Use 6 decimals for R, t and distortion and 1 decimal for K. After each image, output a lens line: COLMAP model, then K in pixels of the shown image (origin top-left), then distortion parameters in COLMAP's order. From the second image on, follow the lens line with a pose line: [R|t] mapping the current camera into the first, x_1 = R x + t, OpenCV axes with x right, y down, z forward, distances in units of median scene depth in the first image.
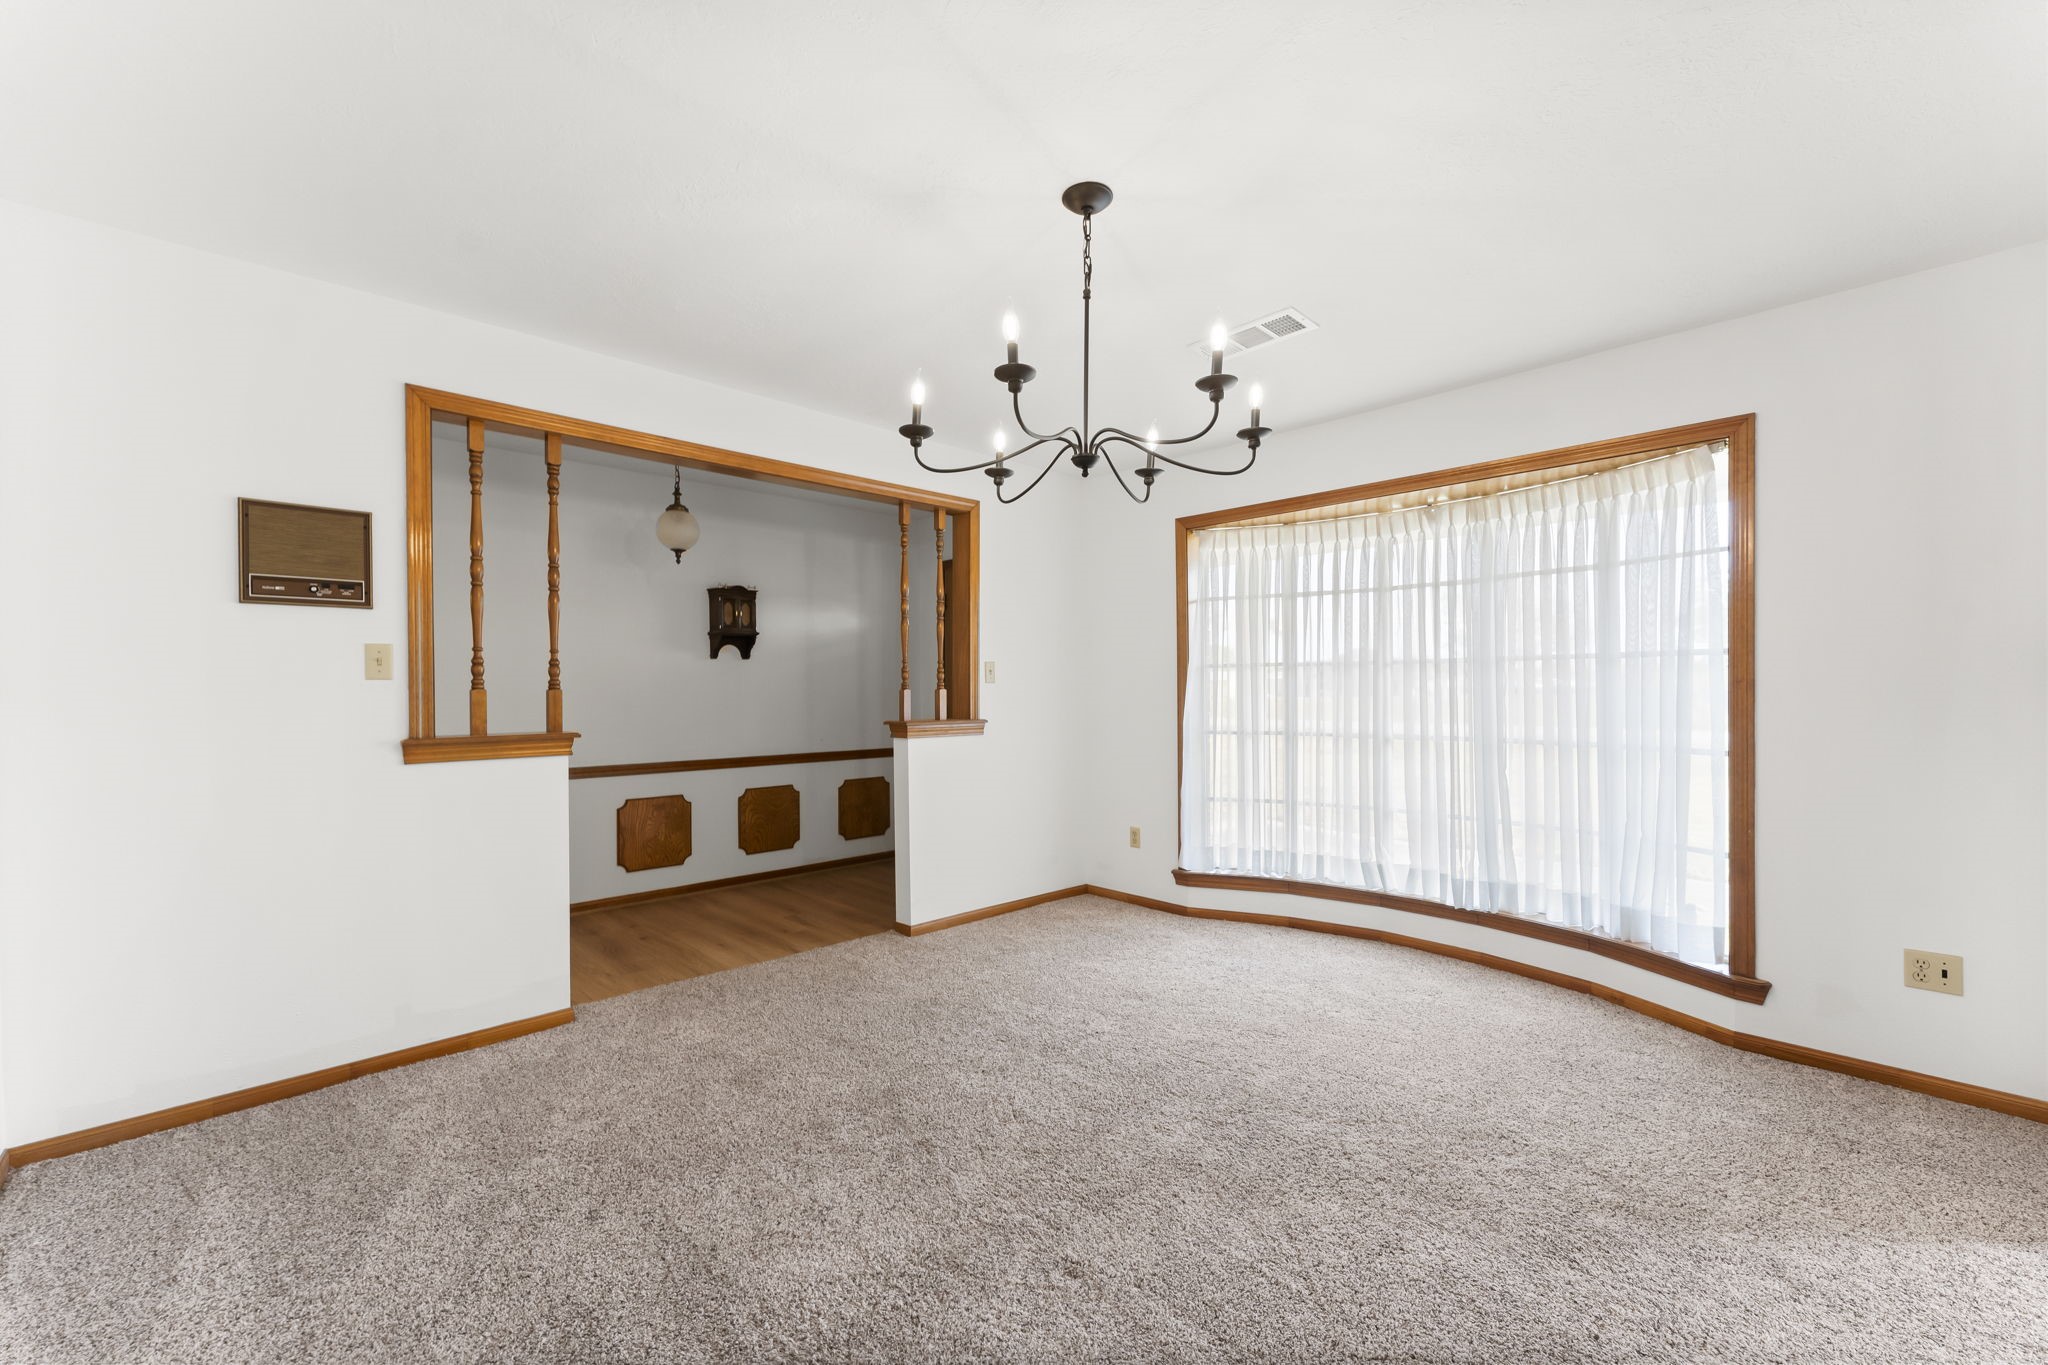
lens RADIAL K [[823.4, 0, 1016.4], [0, 823.4, 695.3], [0, 0, 1]] dist [0.001980, 0.000342]
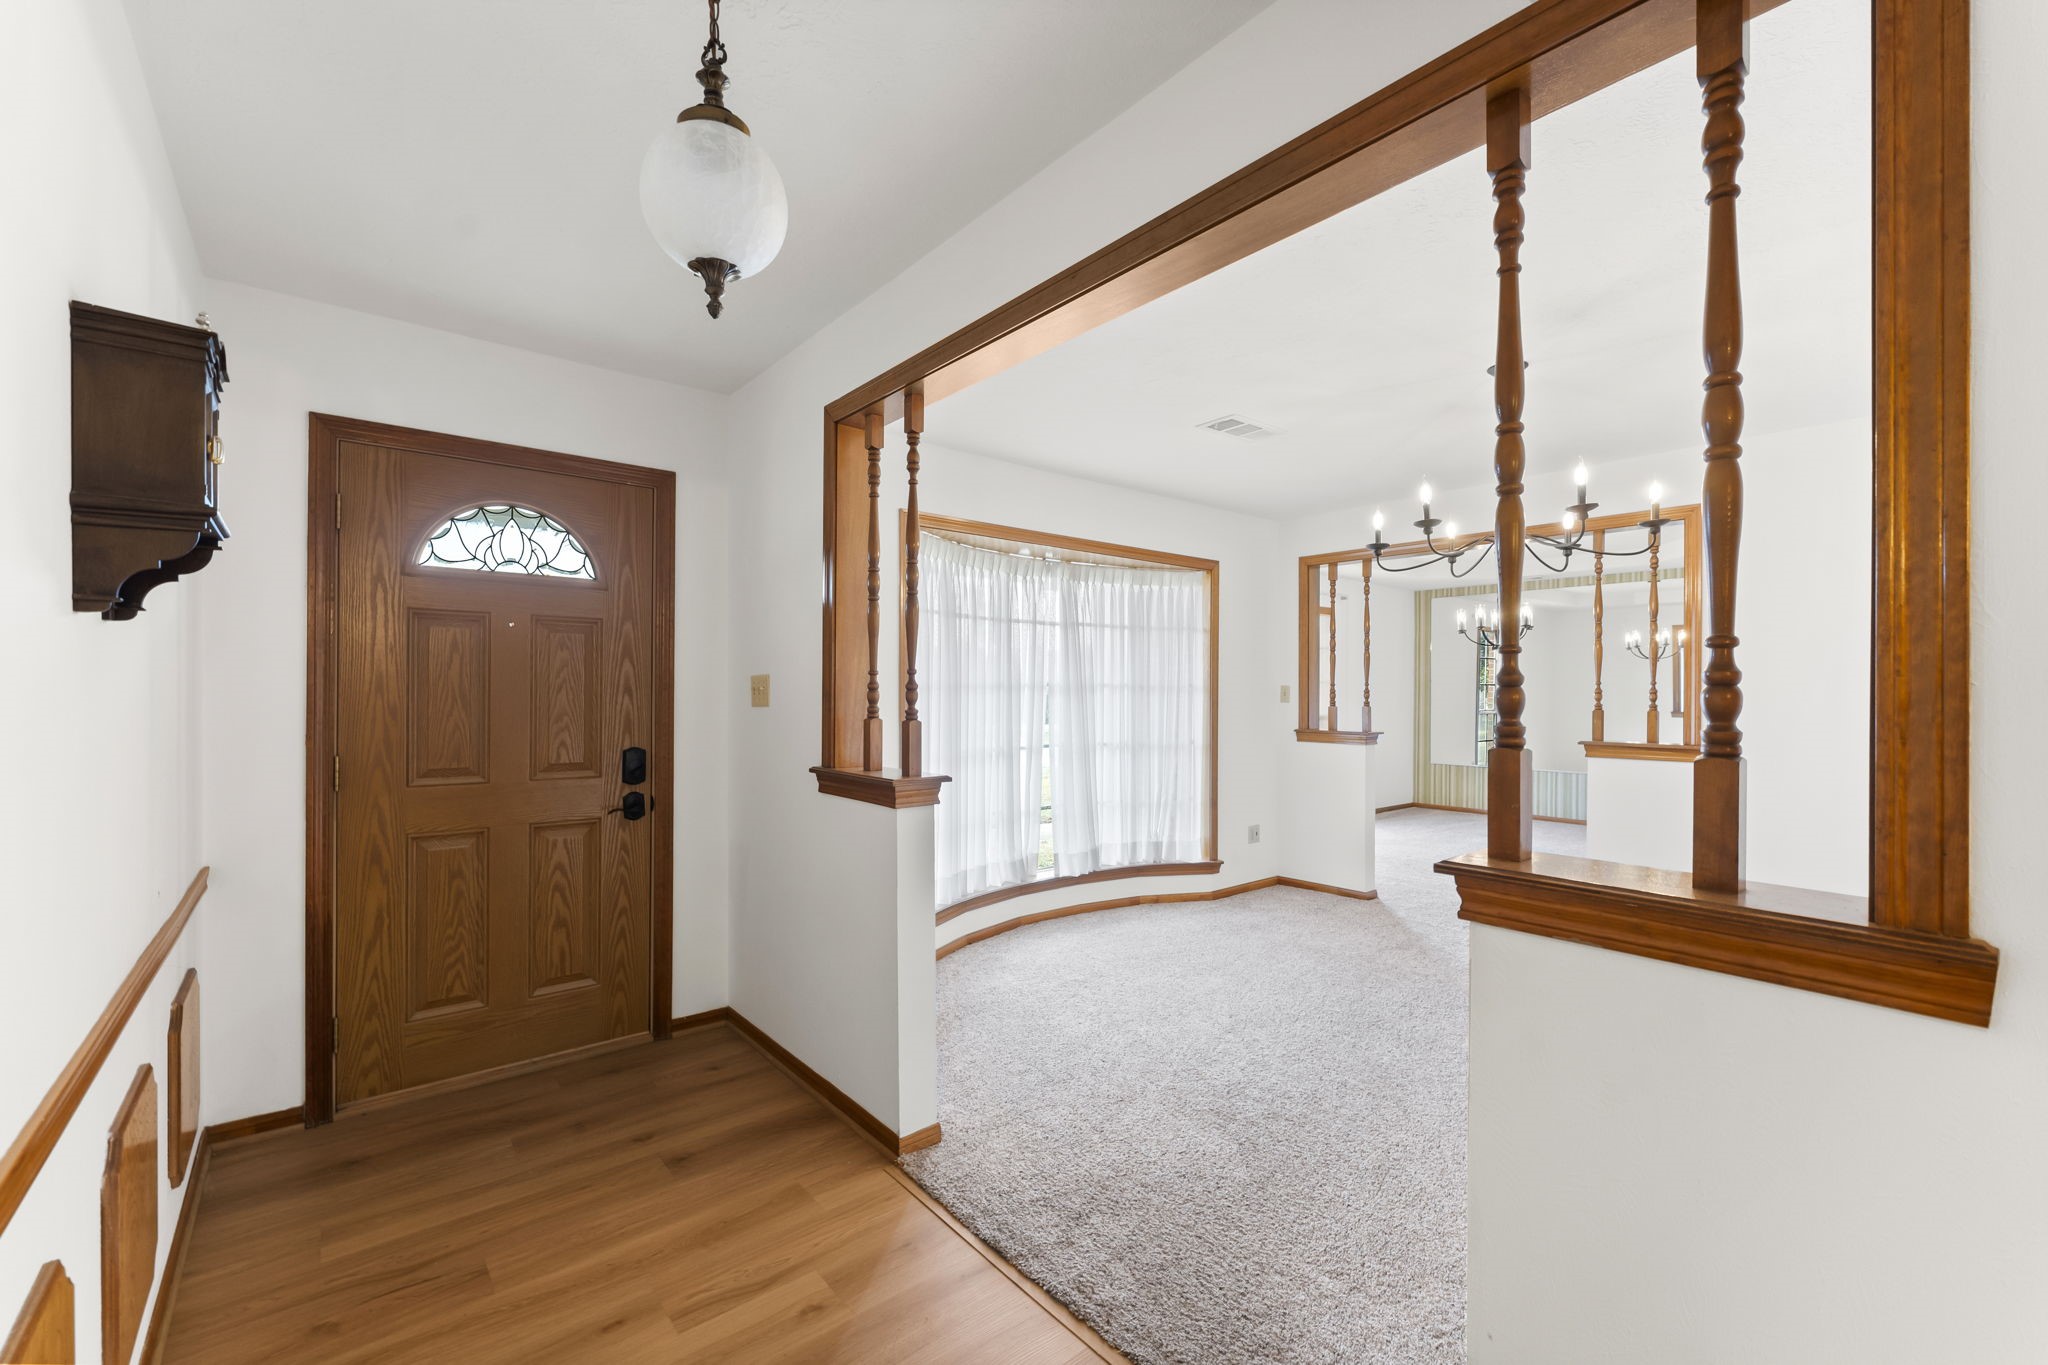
lens RADIAL K [[843.2, 0, 1019.8], [0, 843.2, 692.3], [0, 0, 1]] dist [-0.001835, -0.000091]
pose [[0.068317, 0.003013, 0.997659, -0.832638], [0.004269, 0.999985, -0.003313, -0.027896], [-0.997655, 0.004485, 0.068303, 1.032975]]
